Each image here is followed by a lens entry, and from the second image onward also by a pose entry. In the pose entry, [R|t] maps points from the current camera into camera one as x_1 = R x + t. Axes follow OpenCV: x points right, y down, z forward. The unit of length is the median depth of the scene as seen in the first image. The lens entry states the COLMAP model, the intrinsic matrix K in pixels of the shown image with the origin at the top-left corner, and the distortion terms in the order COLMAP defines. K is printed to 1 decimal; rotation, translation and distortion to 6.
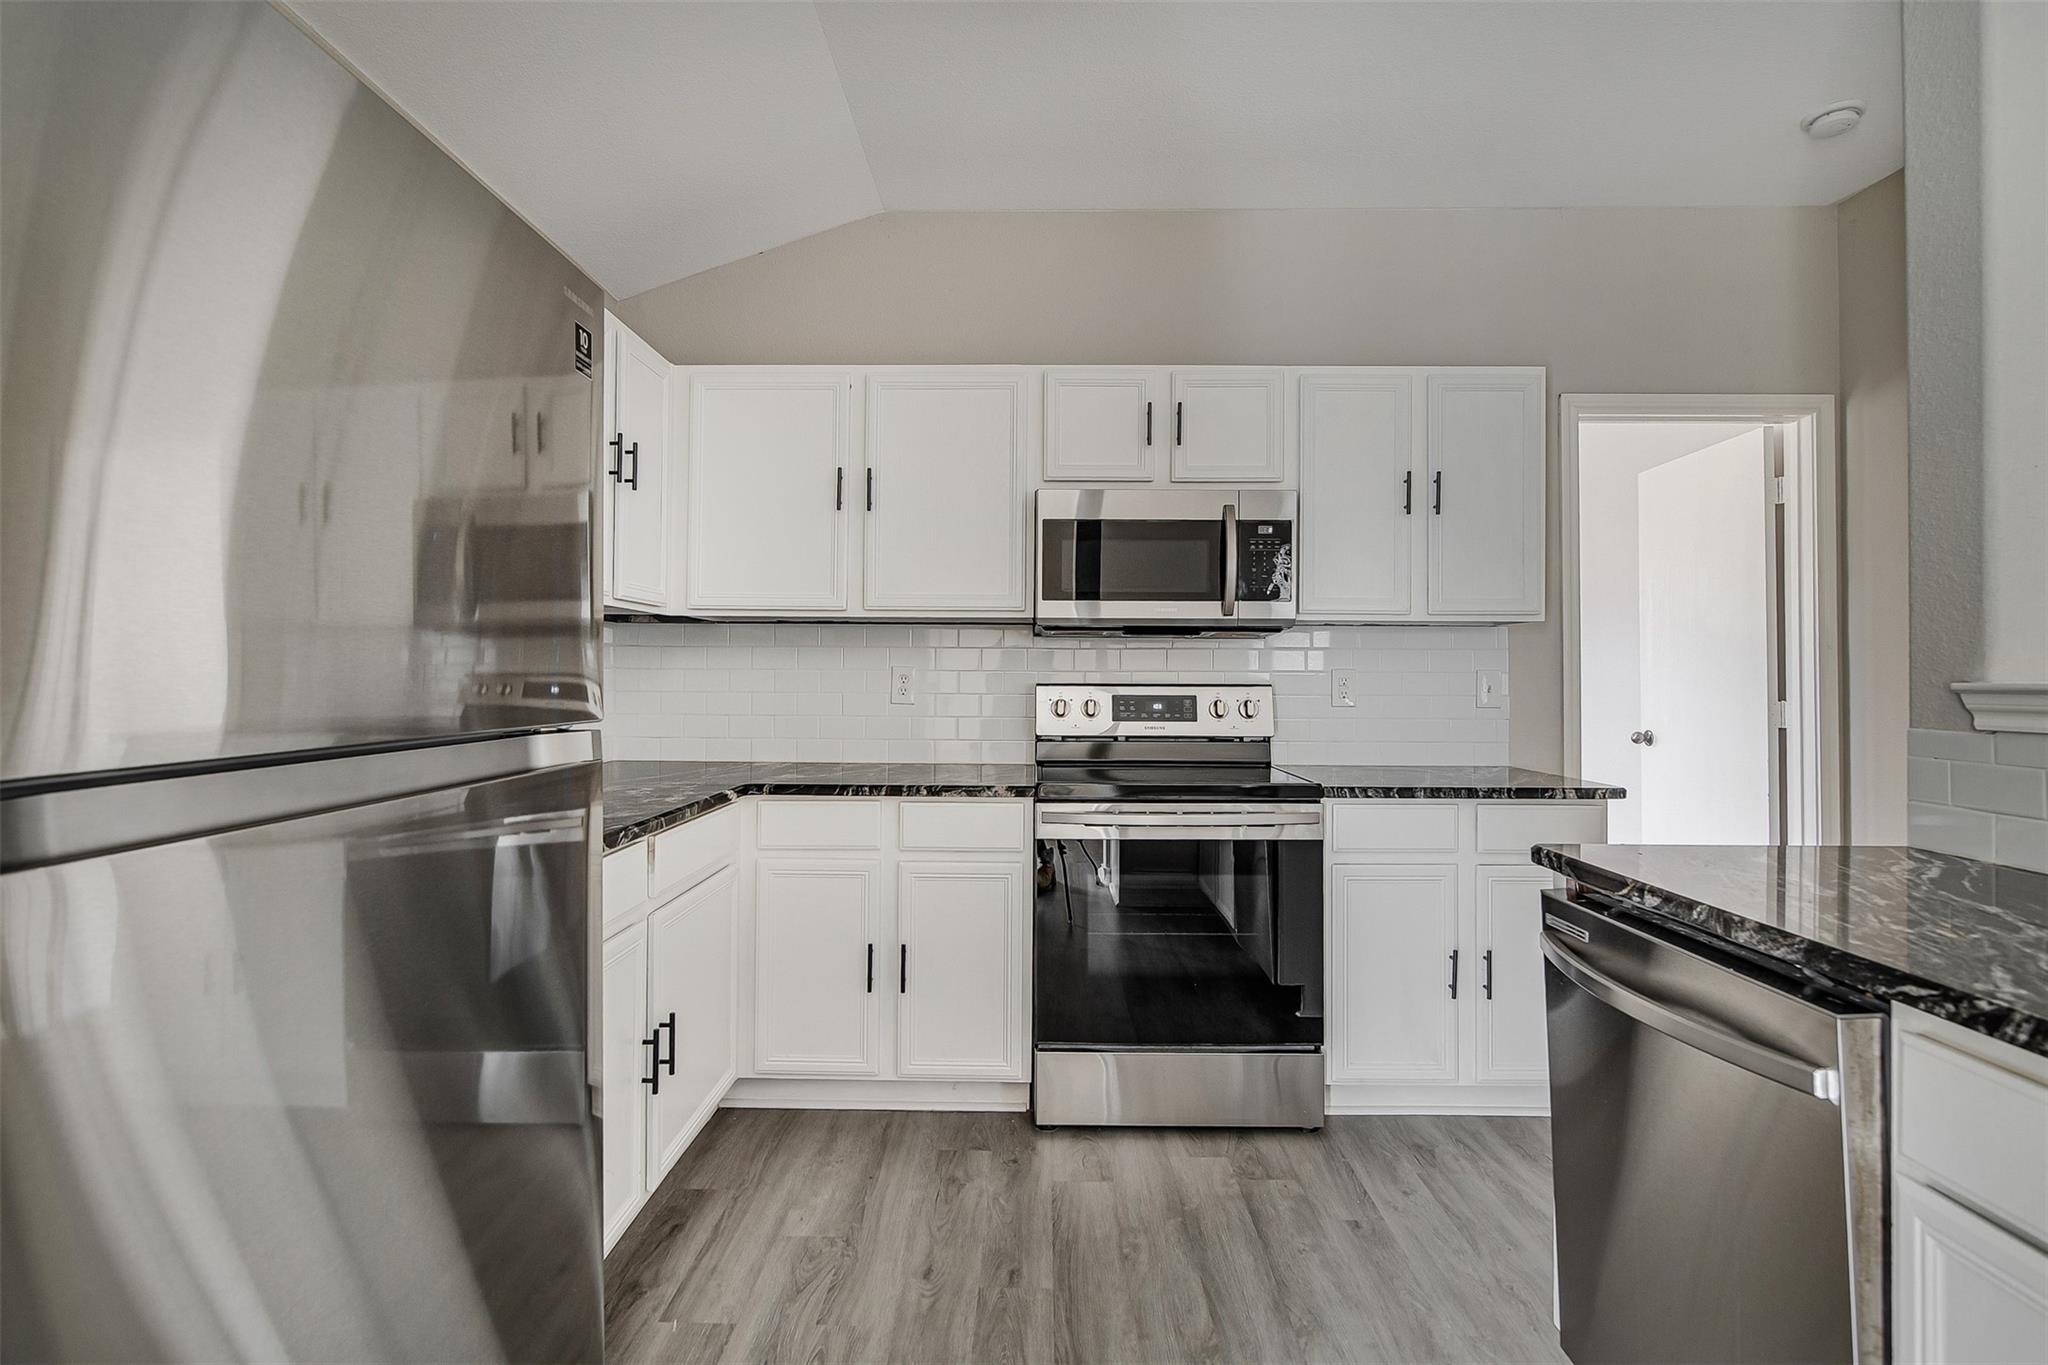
lens RADIAL K [[948.5, 0, 1034.1], [0, 948.5, 674.4], [0, 0, 1]] dist [-0.003034, -0.000473]
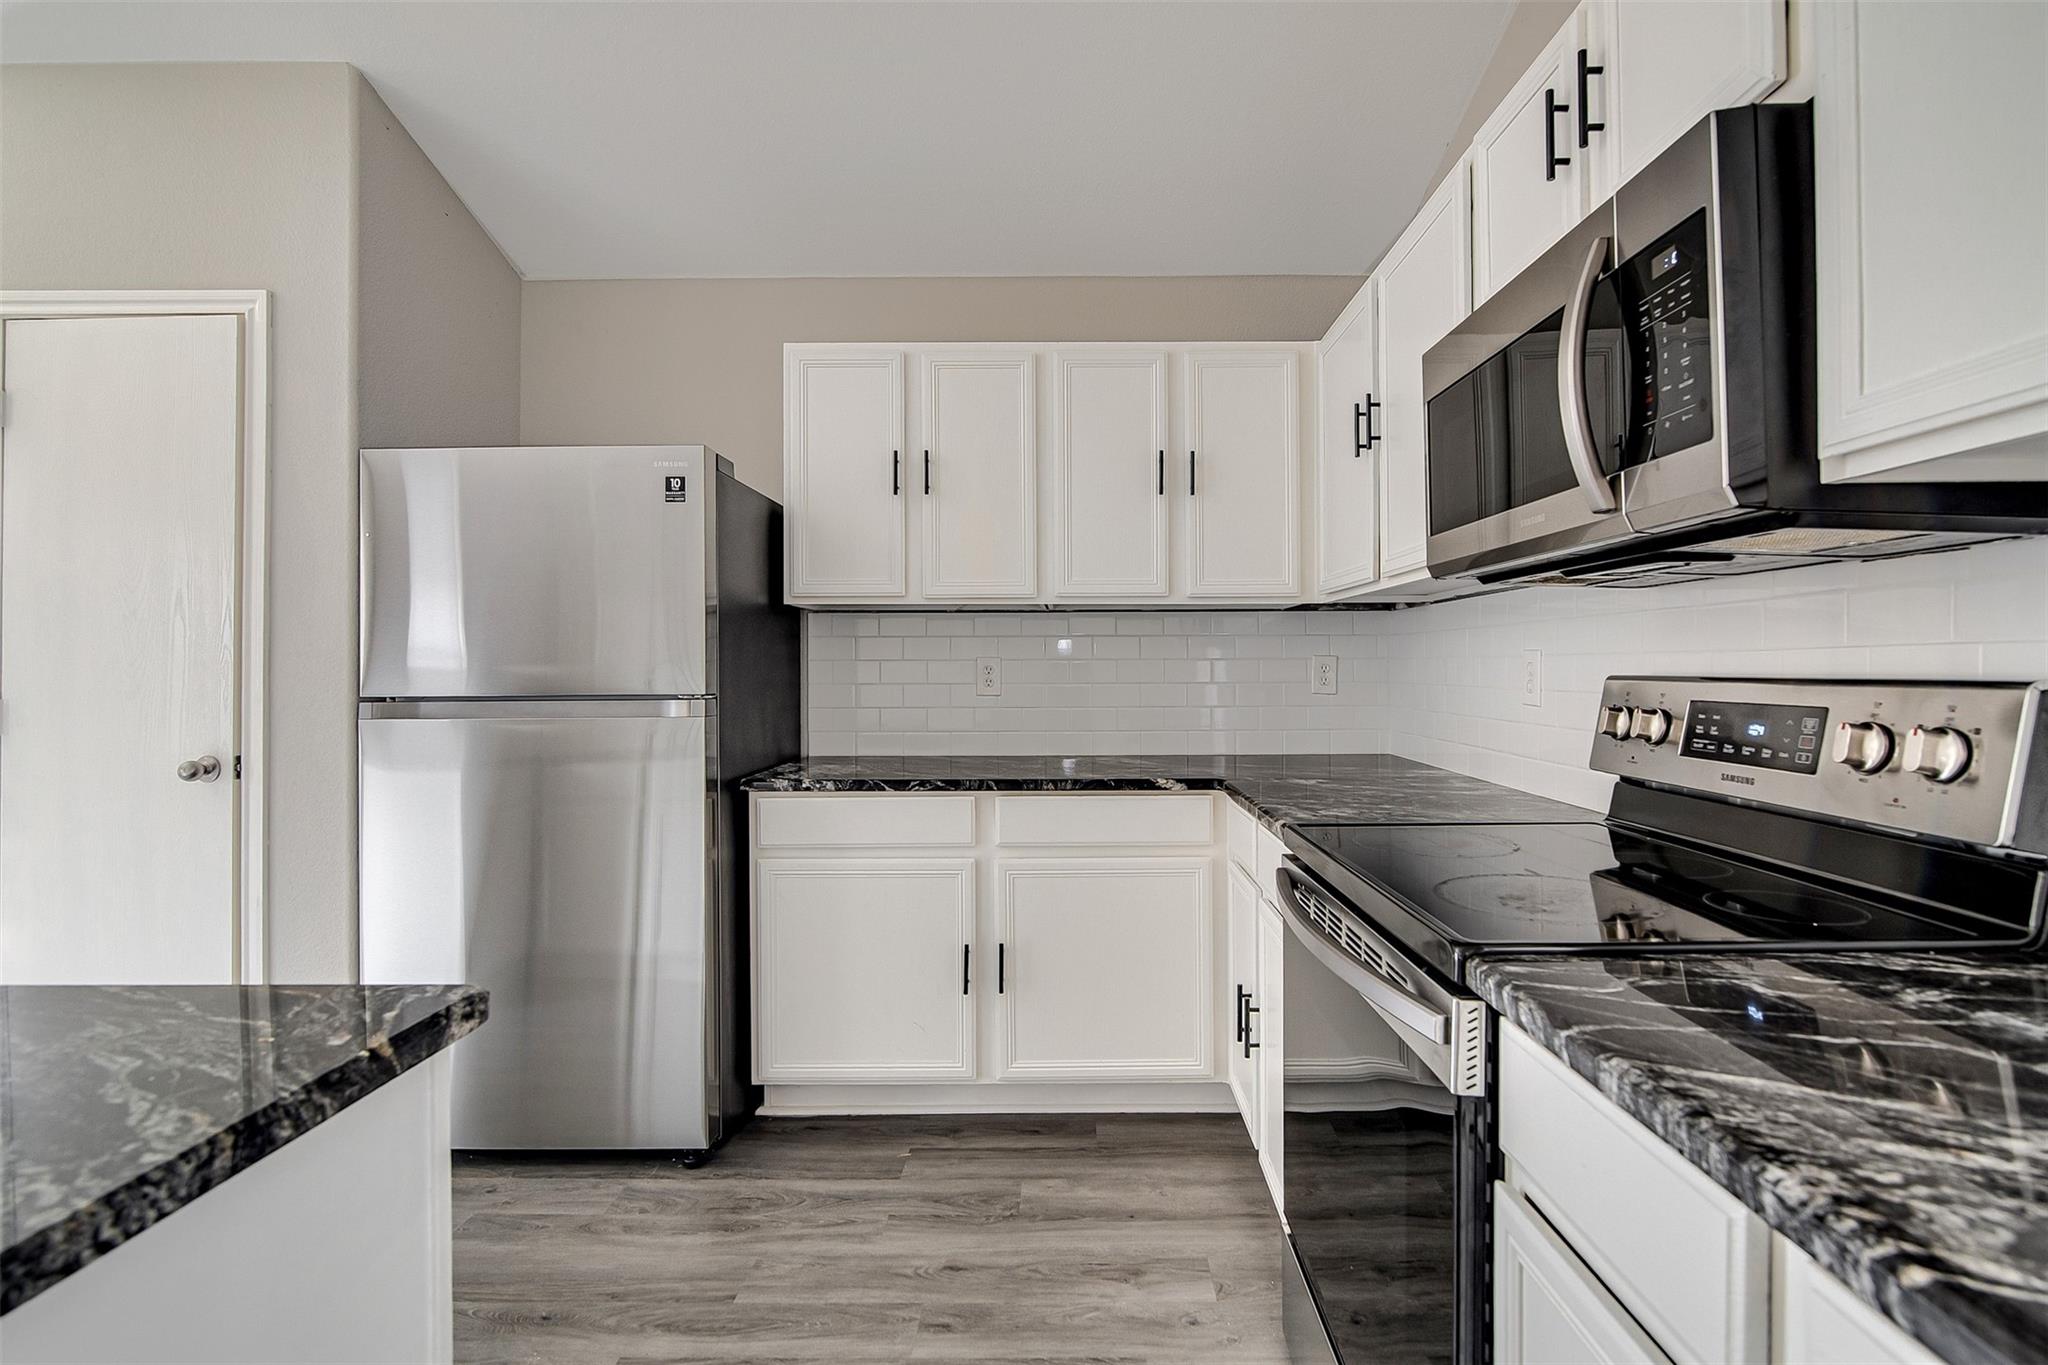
lens RADIAL K [[948.5, 0, 1038.6], [0, 948.5, 678.8], [0, 0, 1]] dist [-0.003034, -0.000473]
pose [[0.012695, 0.011349, -0.999855, 0.815357], [0.019251, 0.999747, 0.011592, -0.000847], [0.999734, -0.019396, 0.012474, 1.006424]]
